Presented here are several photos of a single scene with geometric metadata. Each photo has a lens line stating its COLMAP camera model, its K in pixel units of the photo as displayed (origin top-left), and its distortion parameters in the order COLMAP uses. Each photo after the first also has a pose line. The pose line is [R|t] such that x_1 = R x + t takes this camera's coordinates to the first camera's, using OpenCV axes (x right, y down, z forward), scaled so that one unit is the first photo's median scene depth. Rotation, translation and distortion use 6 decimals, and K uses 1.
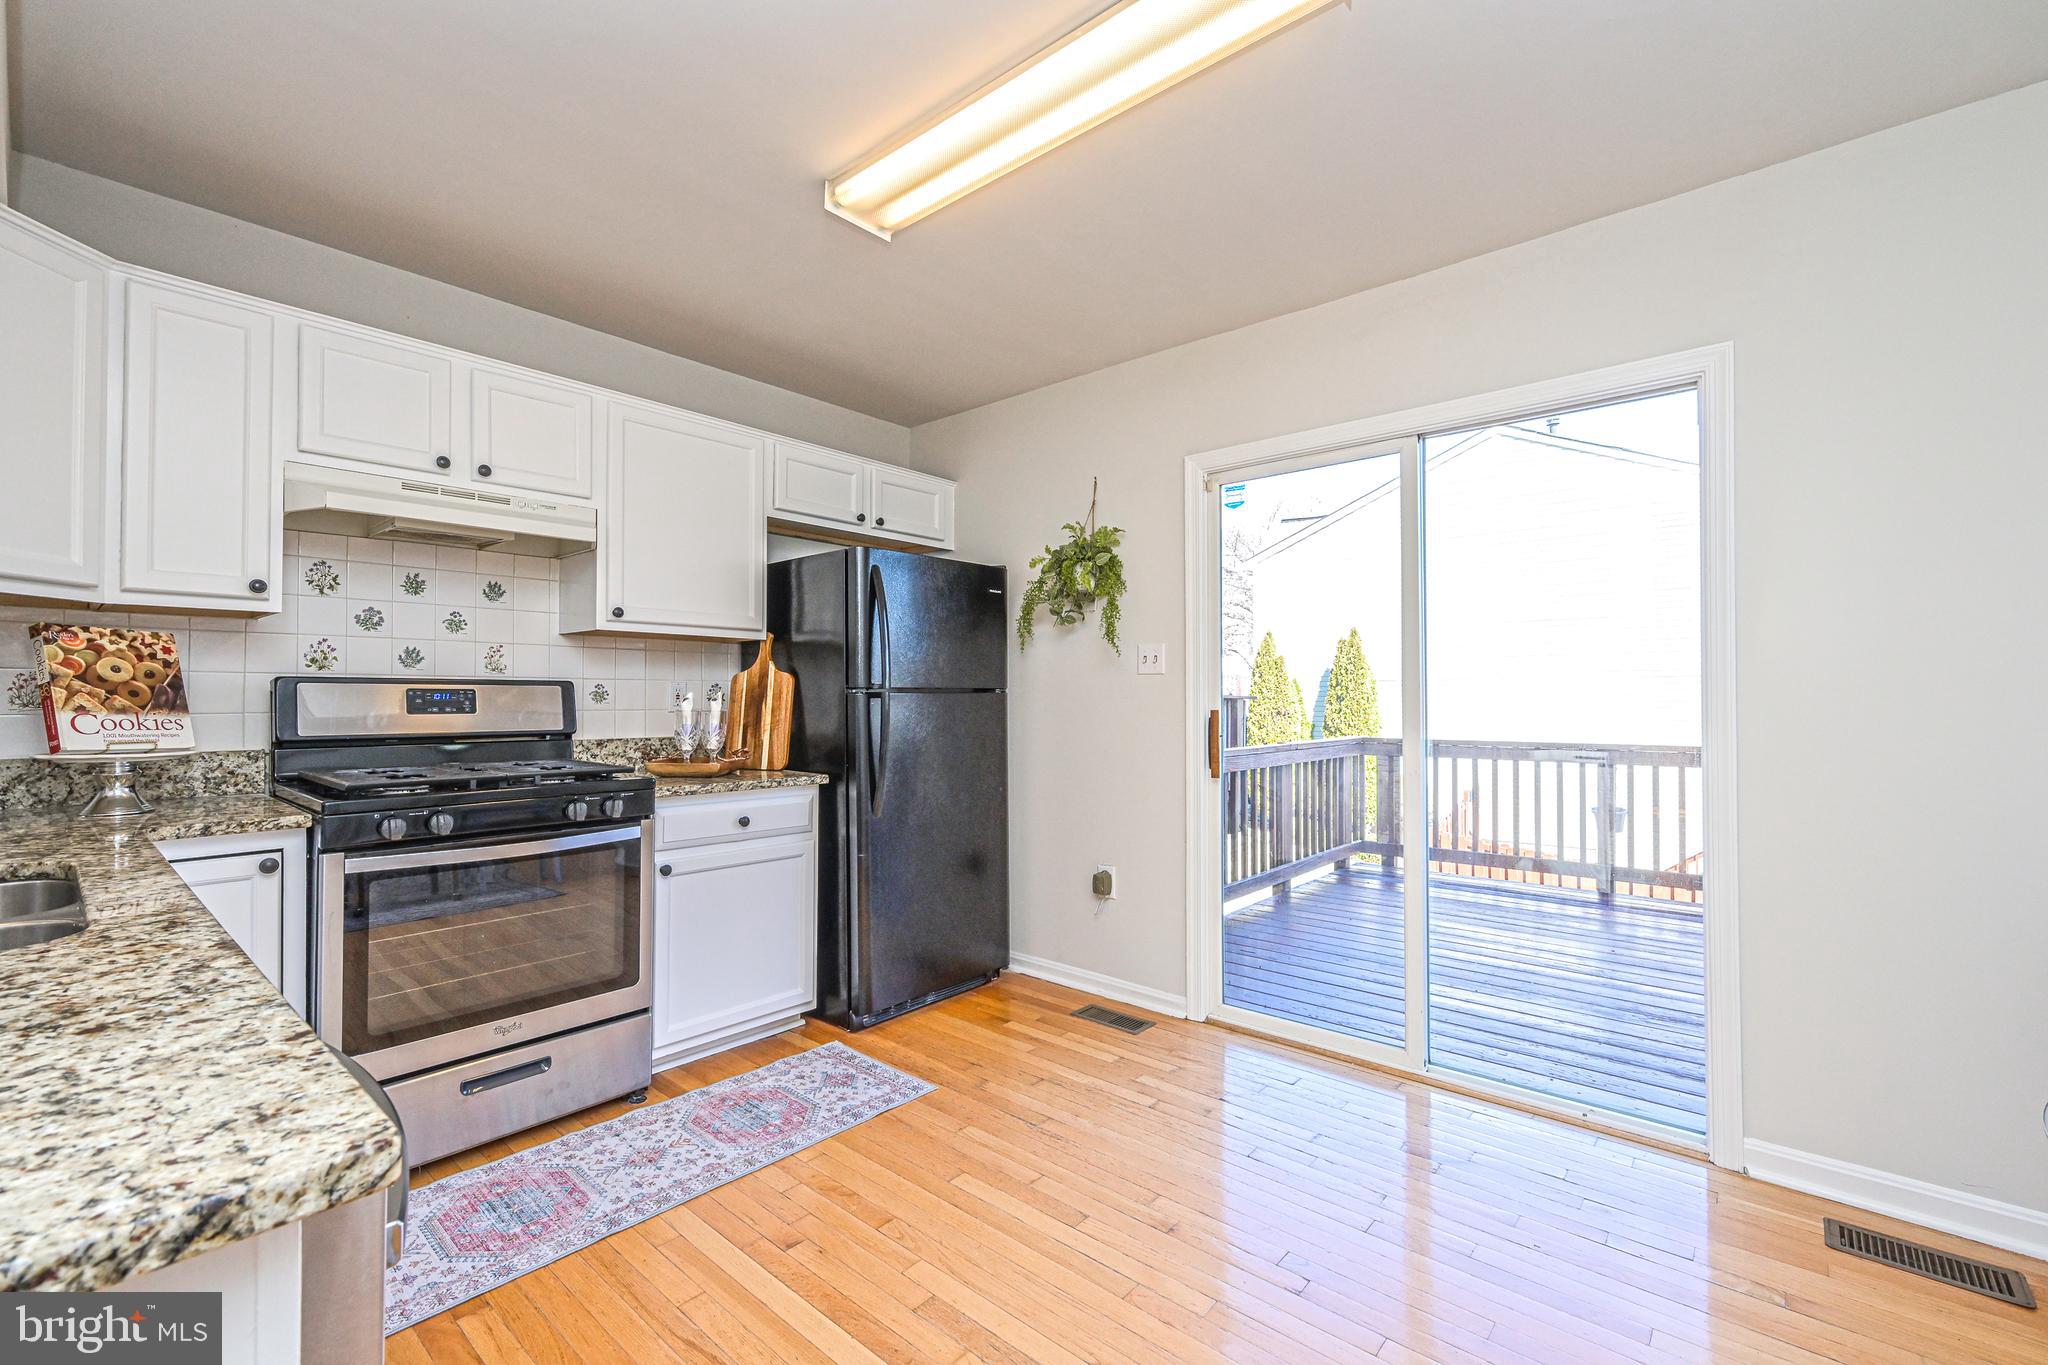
lens RADIAL K [[866.2, 0, 1026.1], [0, 866.2, 679.8], [0, 0, 1]] dist [-0.001855, 0.000007]
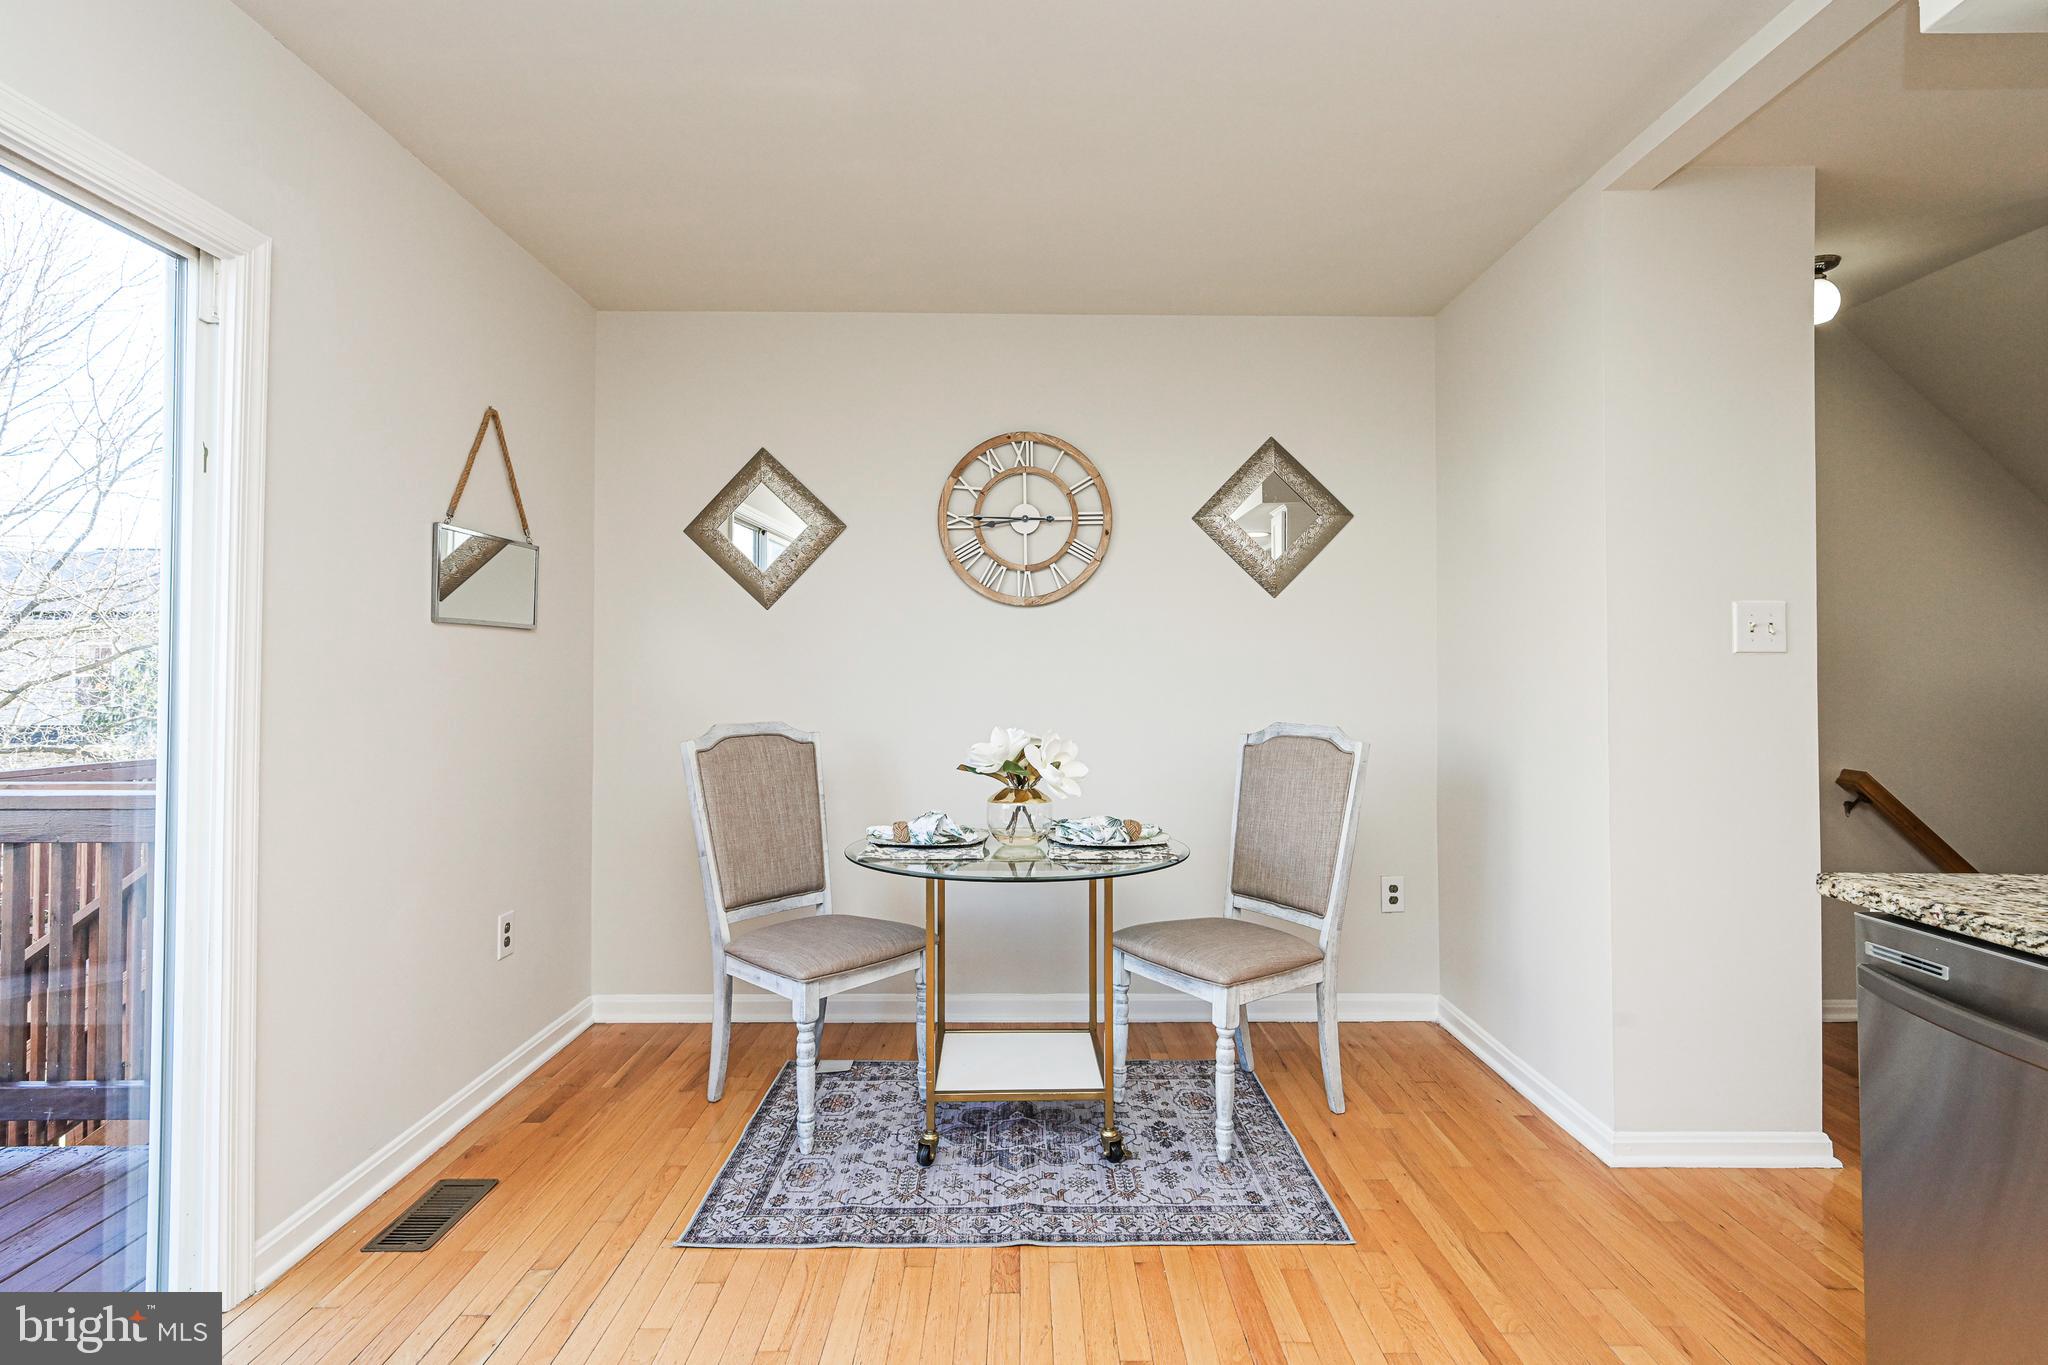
lens RADIAL K [[1005.3, 0, 1026.1], [0, 1005.3, 652.0], [0, 0, 1]] dist [0.000527, 0.000242]
pose [[-0.659811, 0.020065, 0.751164, -0.274493], [-0.016180, 0.999032, -0.040898, 0.010210], [-0.751257, -0.039139, -0.658848, 0.892823]]
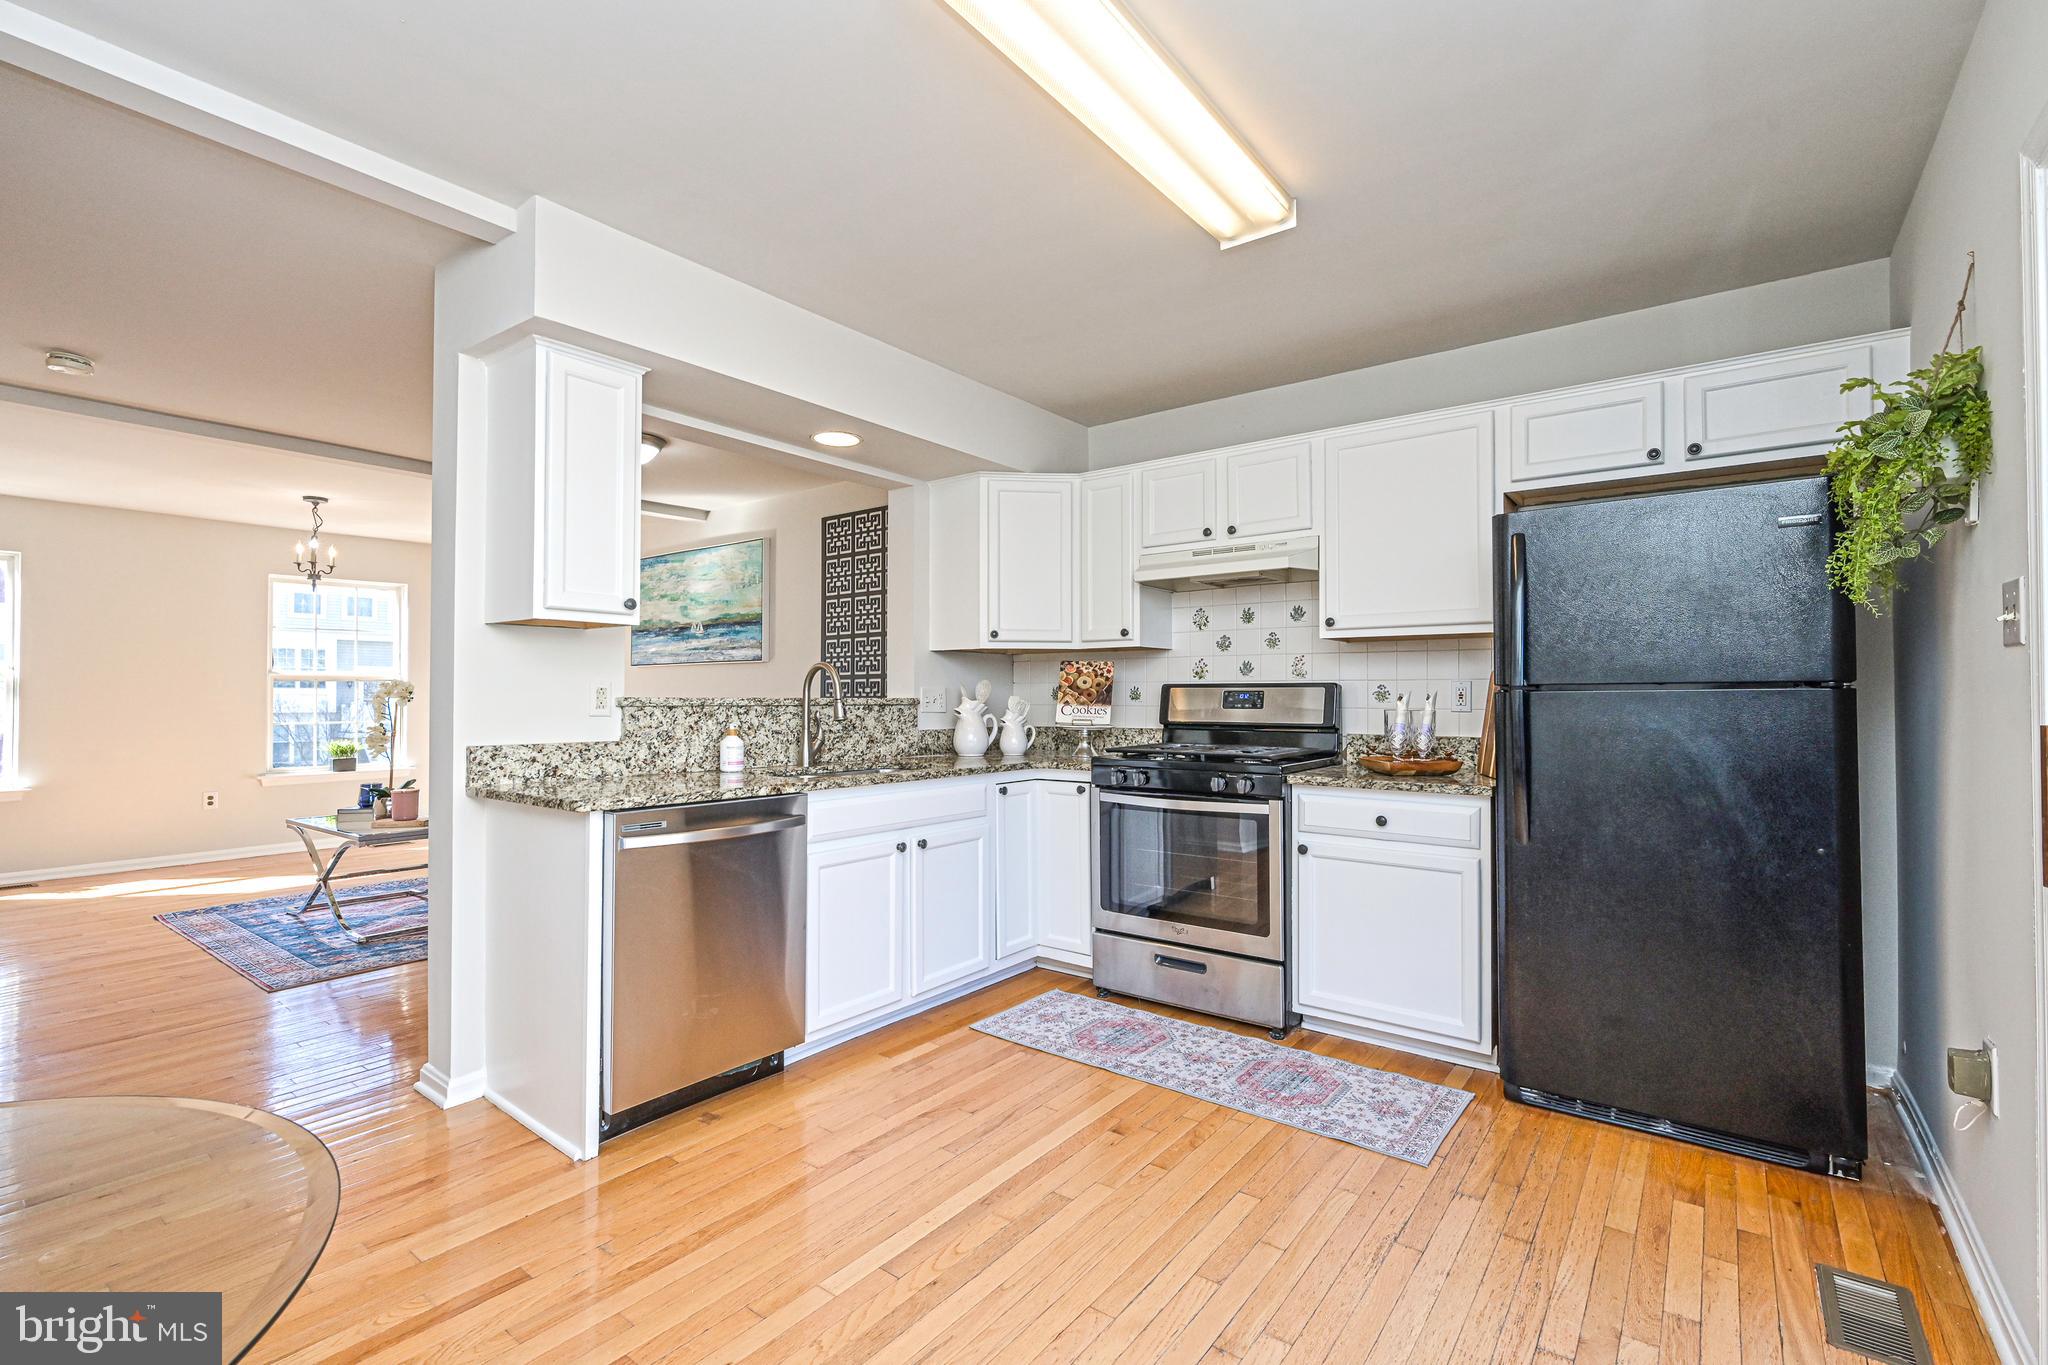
lens RADIAL K [[904.7, 0, 1028.4], [0, 904.7, 679.2], [0, 0, 1]] dist [-0.003536, -0.000604]
pose [[0.065954, -0.019393, -0.997634, 0.738198], [0.020012, 0.999636, -0.018109, 0.011530], [0.997622, -0.018771, 0.066318, 0.562542]]
